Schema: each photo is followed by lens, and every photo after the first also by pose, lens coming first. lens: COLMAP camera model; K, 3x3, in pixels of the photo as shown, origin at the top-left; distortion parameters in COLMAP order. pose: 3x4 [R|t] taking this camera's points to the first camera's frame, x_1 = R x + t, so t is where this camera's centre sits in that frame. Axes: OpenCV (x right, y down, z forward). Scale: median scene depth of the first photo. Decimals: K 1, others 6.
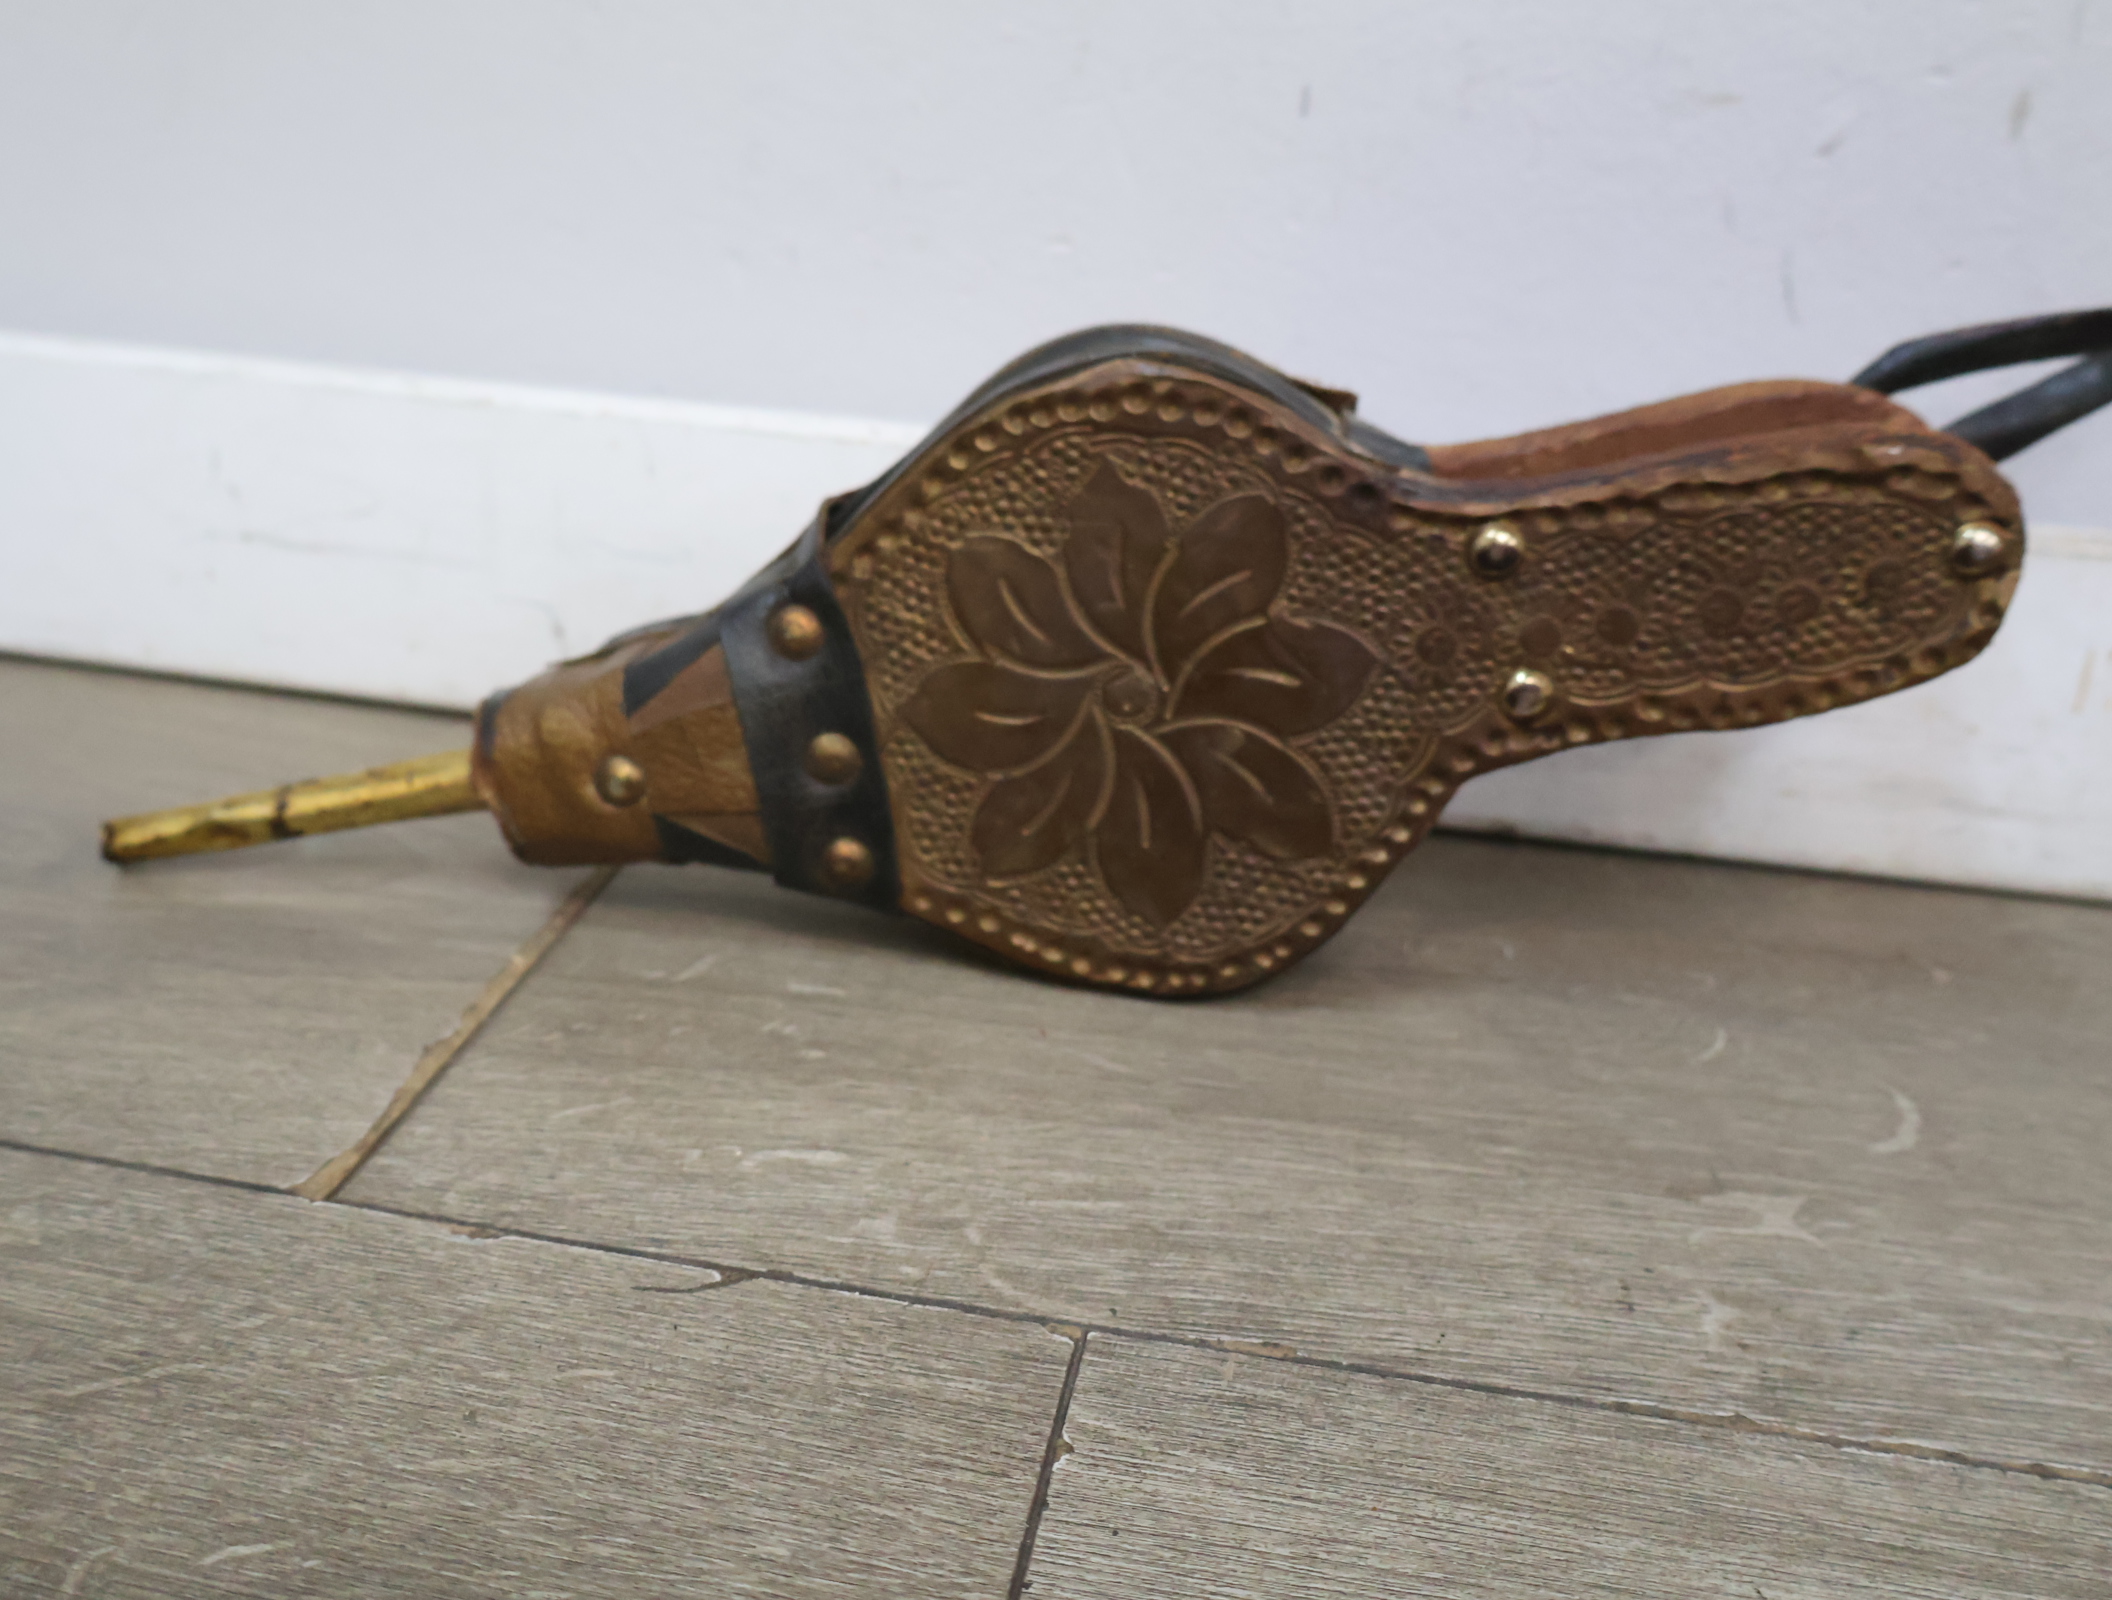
lens RADIAL K [[2147.9, 0, 1062.7], [0, 2147.9, 802.5], [0, 0, 1]] dist [0.018497, 0.000000]
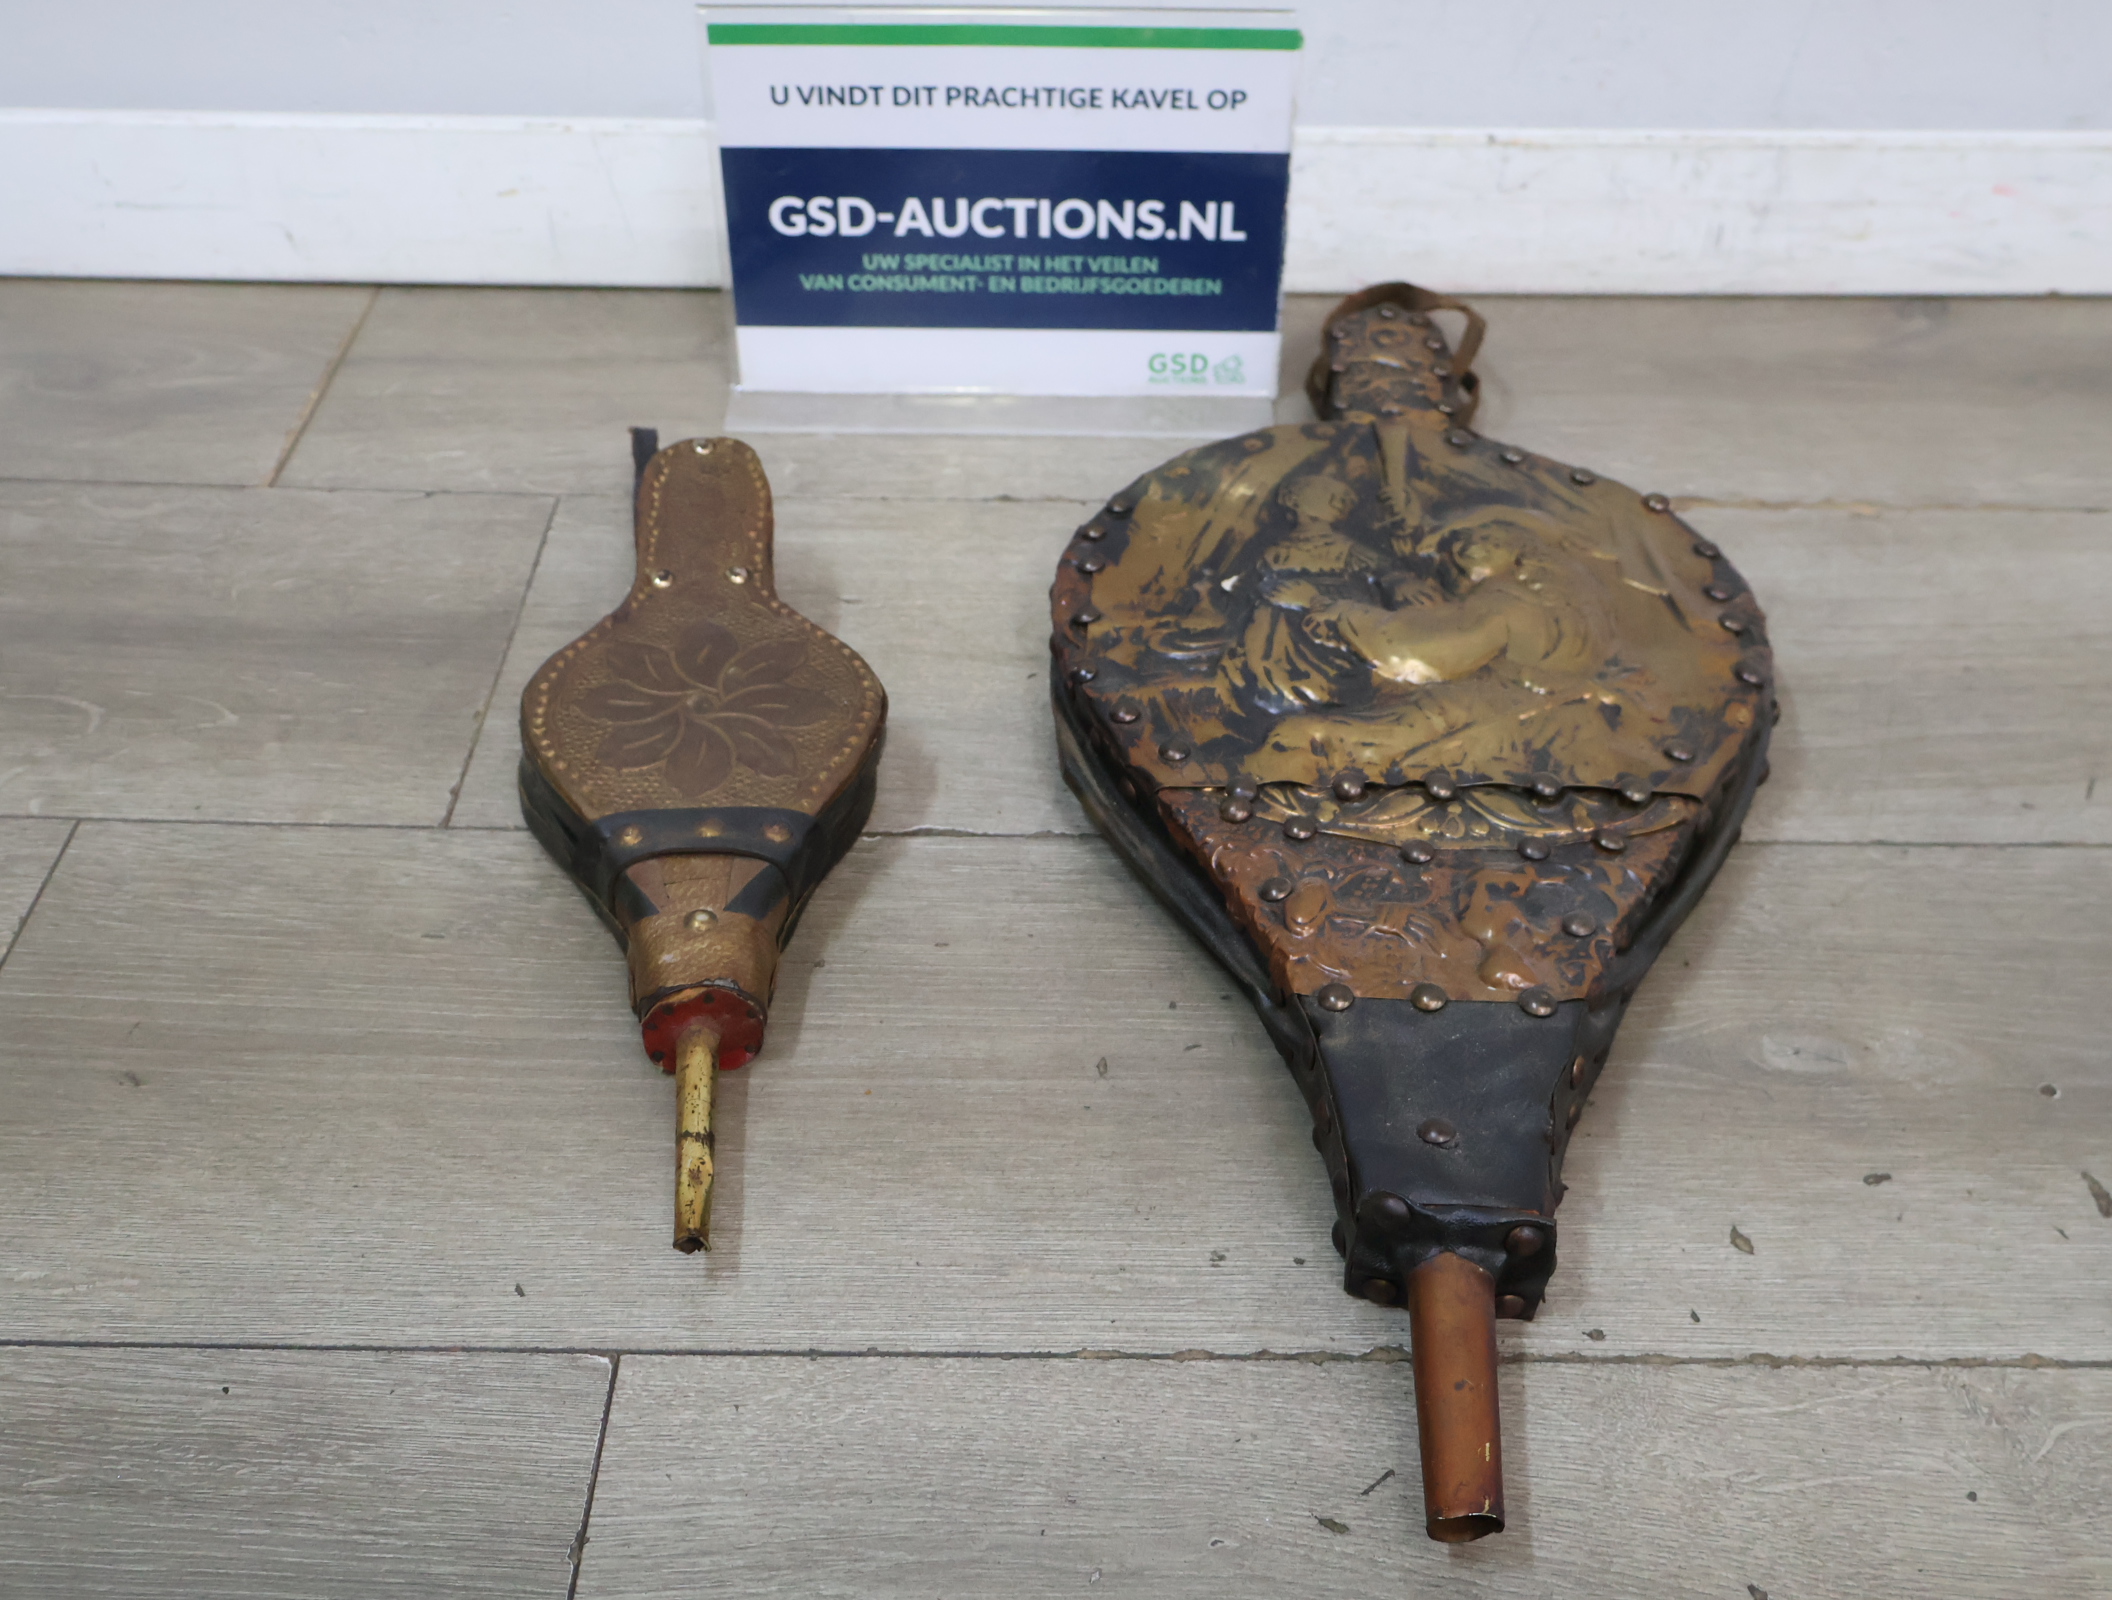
lens RADIAL K [[2330.4, 0, 1065.4], [0, 2330.4, 815.2], [0, 0, 1]] dist [0.024345, 0.000000]
pose [[0.985240, -0.135336, 0.104817, 0.274750], [0.105541, 0.962347, 0.250499, -0.046370], [-0.134772, -0.235739, 0.962426, -2.045742]]
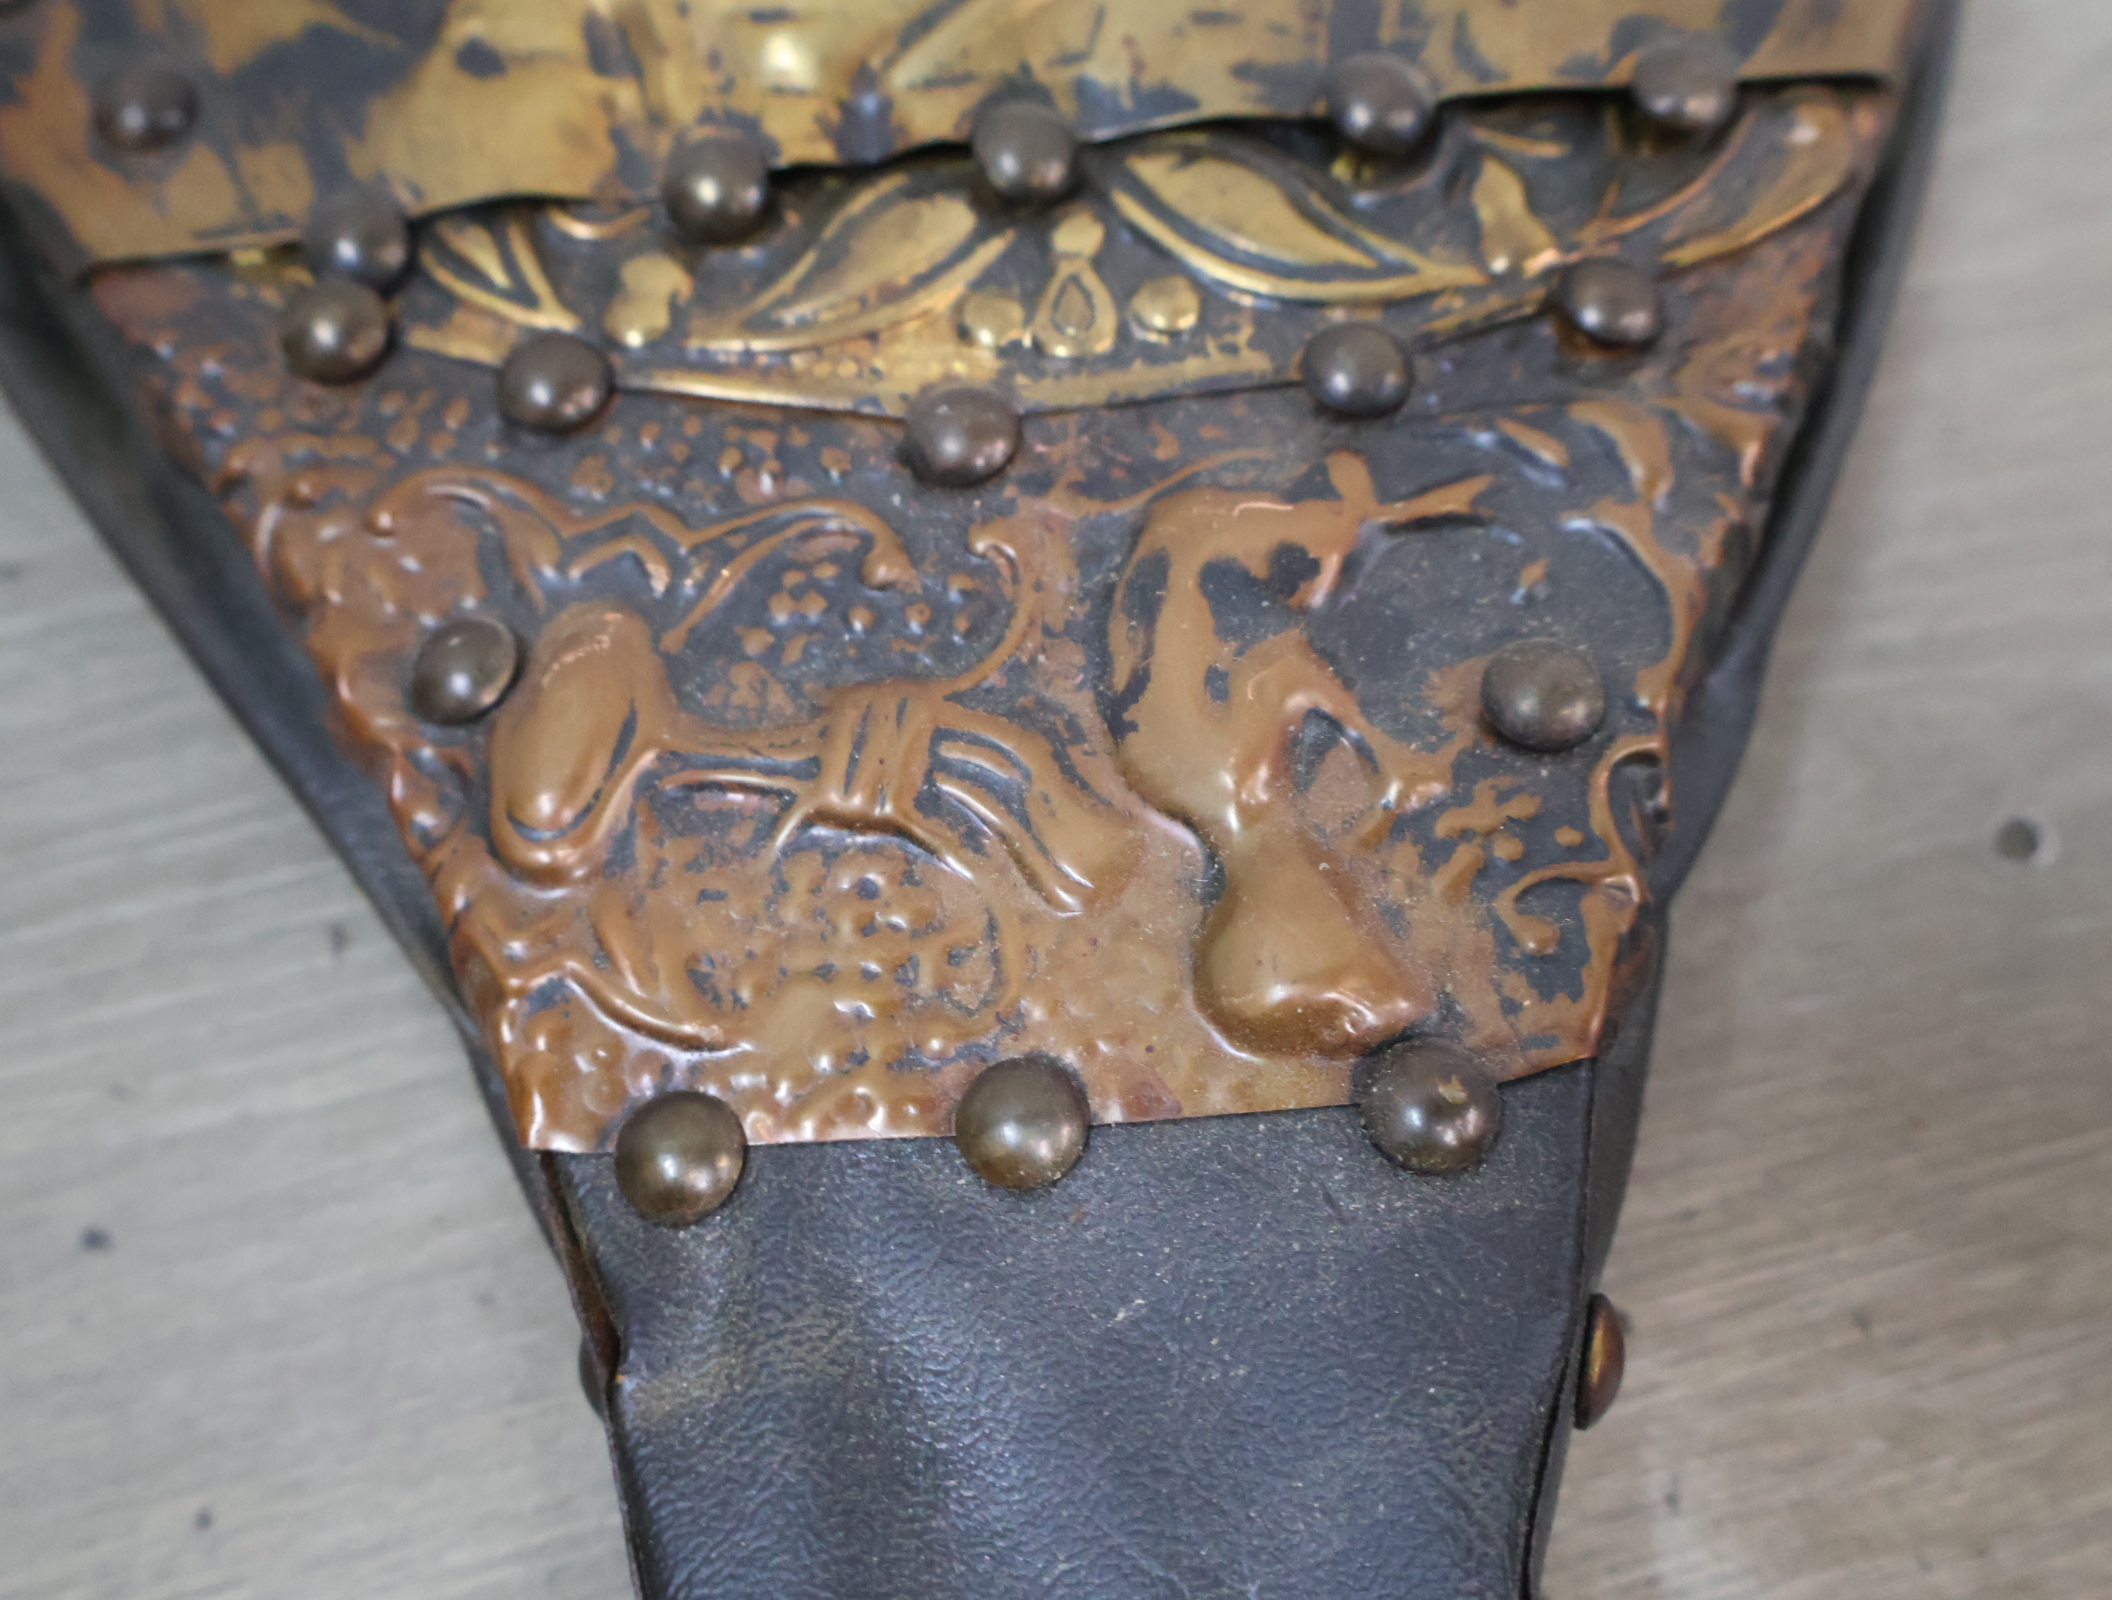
lens RADIAL K [[2147.9, 0, 1071.8], [0, 2147.9, 798.2], [0, 0, 1]] dist [0.018497, 0.000000]
pose [[0.945637, -0.312892, 0.088708, 0.771716], [0.187465, 0.747300, 0.637495, 0.280273], [-0.265759, -0.586210, 0.765330, -0.500366]]
